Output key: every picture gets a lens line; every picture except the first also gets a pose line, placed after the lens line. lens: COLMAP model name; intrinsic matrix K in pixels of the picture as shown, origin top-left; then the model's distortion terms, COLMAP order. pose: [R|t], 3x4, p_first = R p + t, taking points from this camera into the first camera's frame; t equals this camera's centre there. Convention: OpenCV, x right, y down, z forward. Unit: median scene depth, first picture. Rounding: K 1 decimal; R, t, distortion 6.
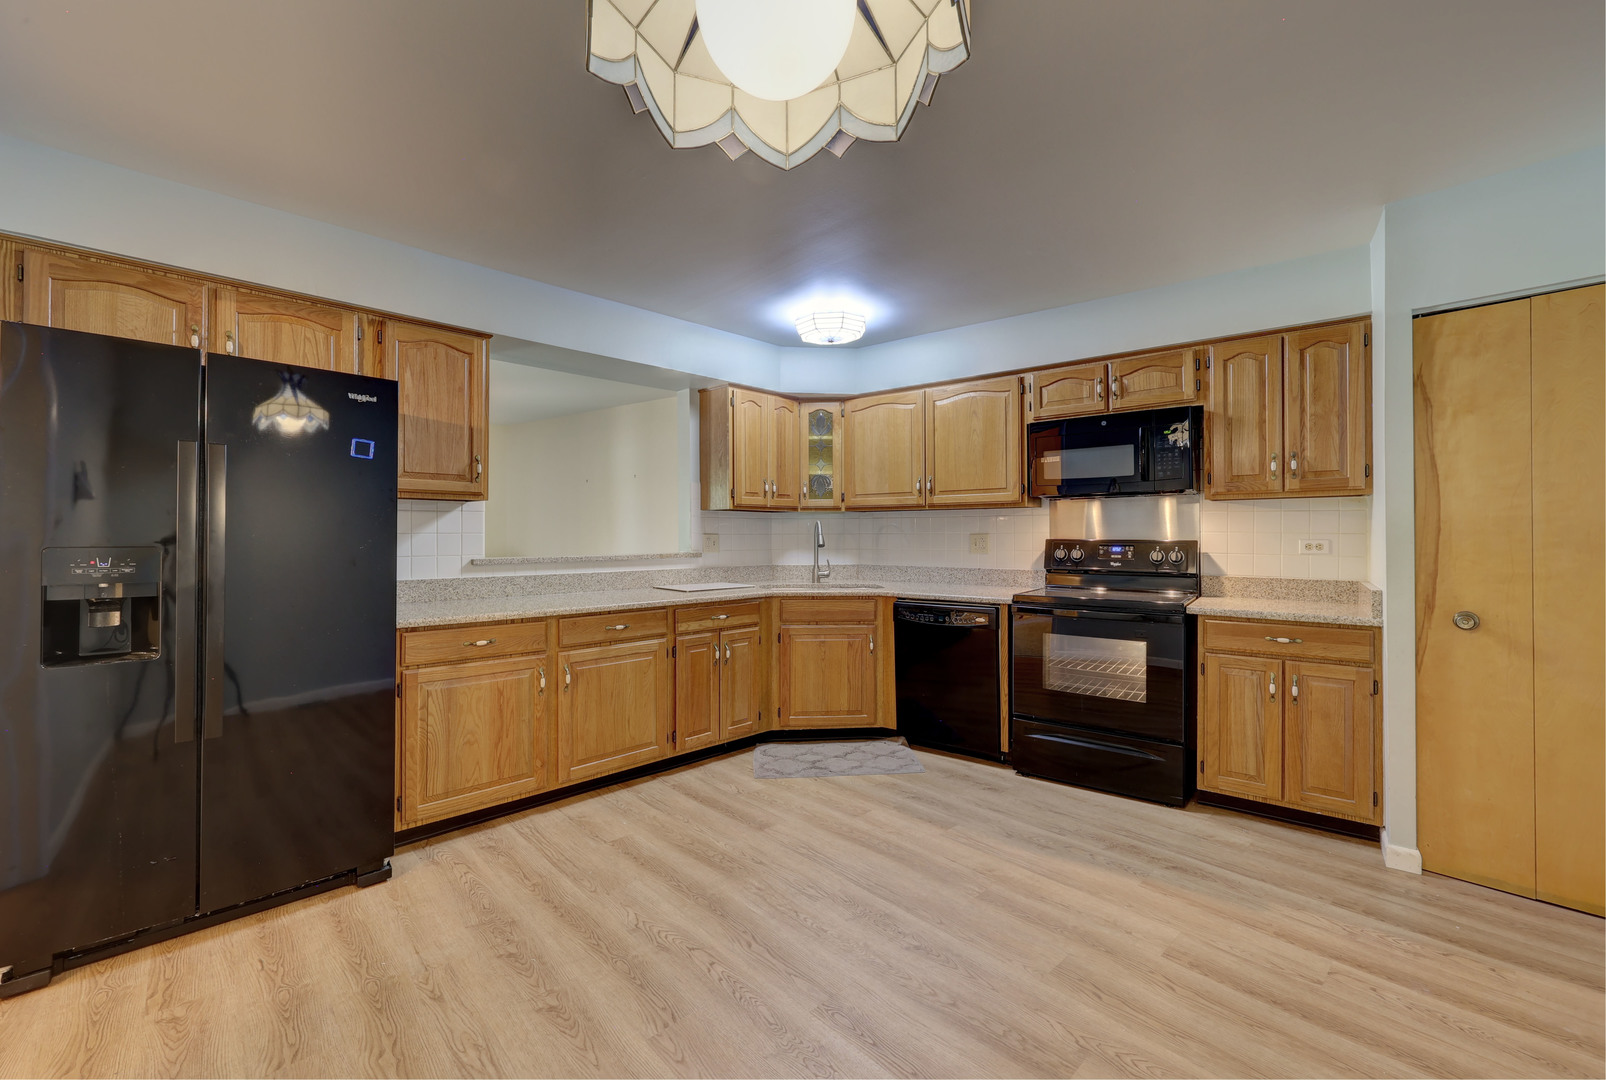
lens RADIAL K [[650.1, 0, 789.5], [0, 650.1, 531.8], [0, 0, 1]] dist [0.000815, -0.000094]
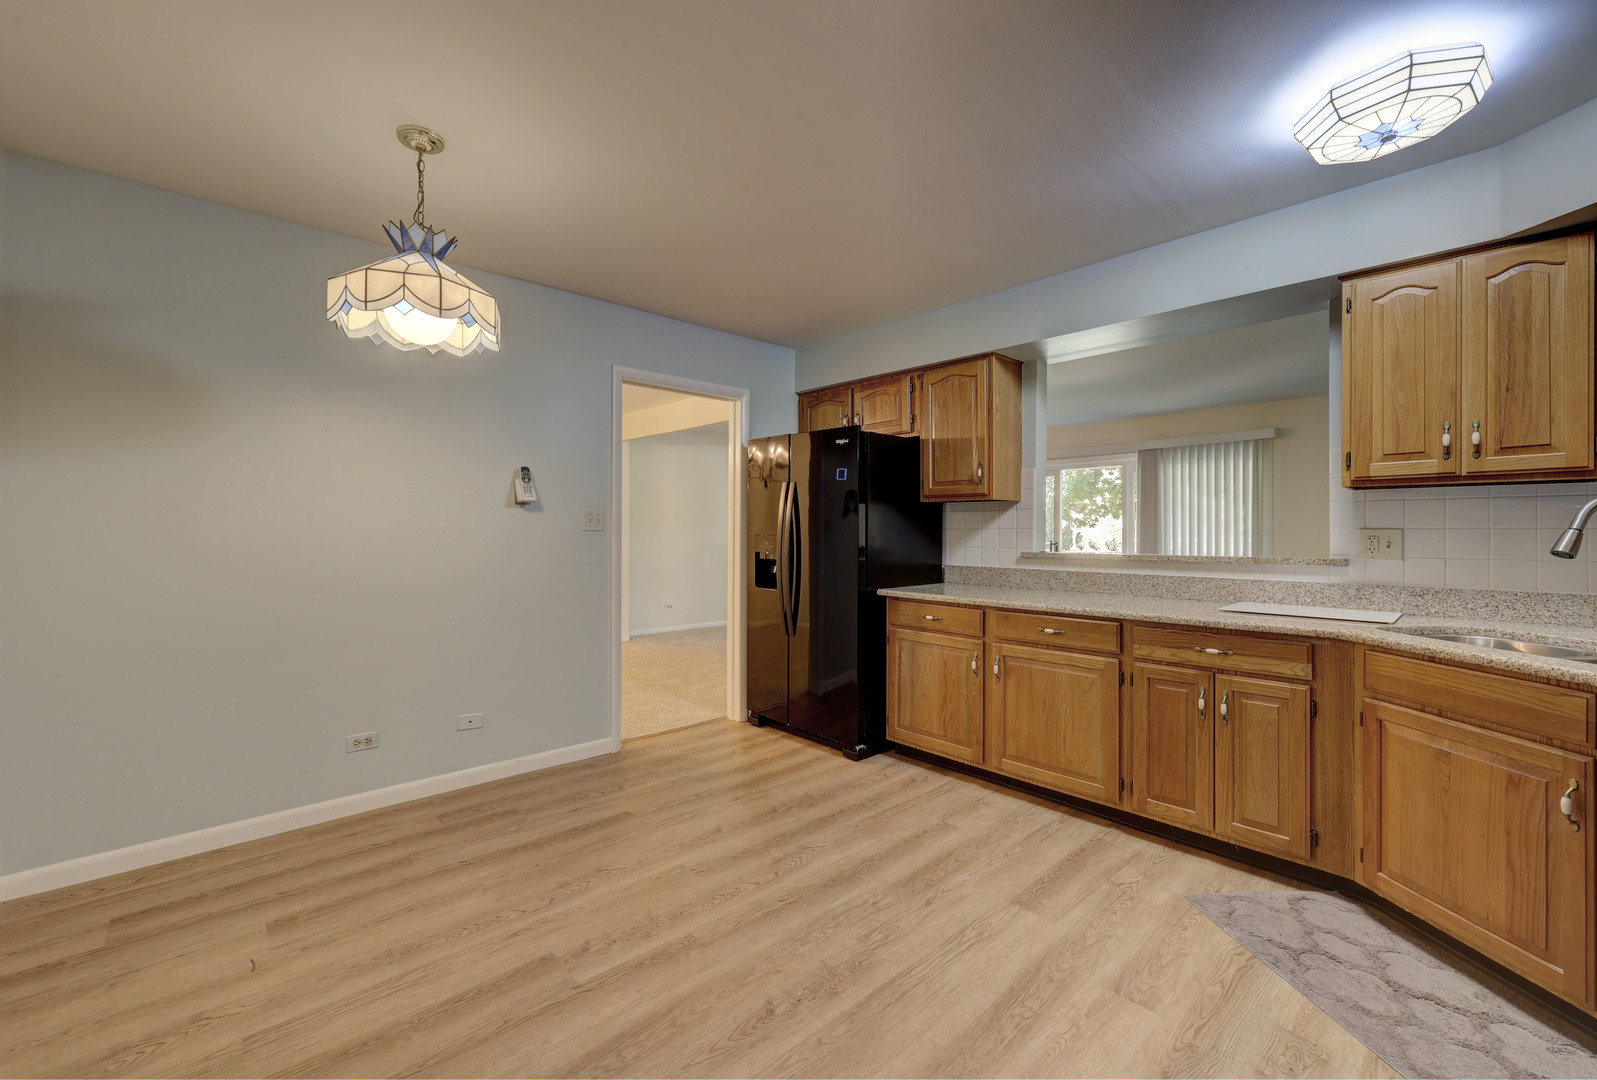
lens RADIAL K [[646.5, 0, 791.0], [0, 646.5, 532.0], [0, 0, 1]] dist [0.000815, -0.000094]
pose [[0.000464, 0.000751, -1.000000, 0.662191], [0.001457, 0.999999, 0.000752, 0.006776], [0.999999, -0.001458, 0.000463, 0.651561]]
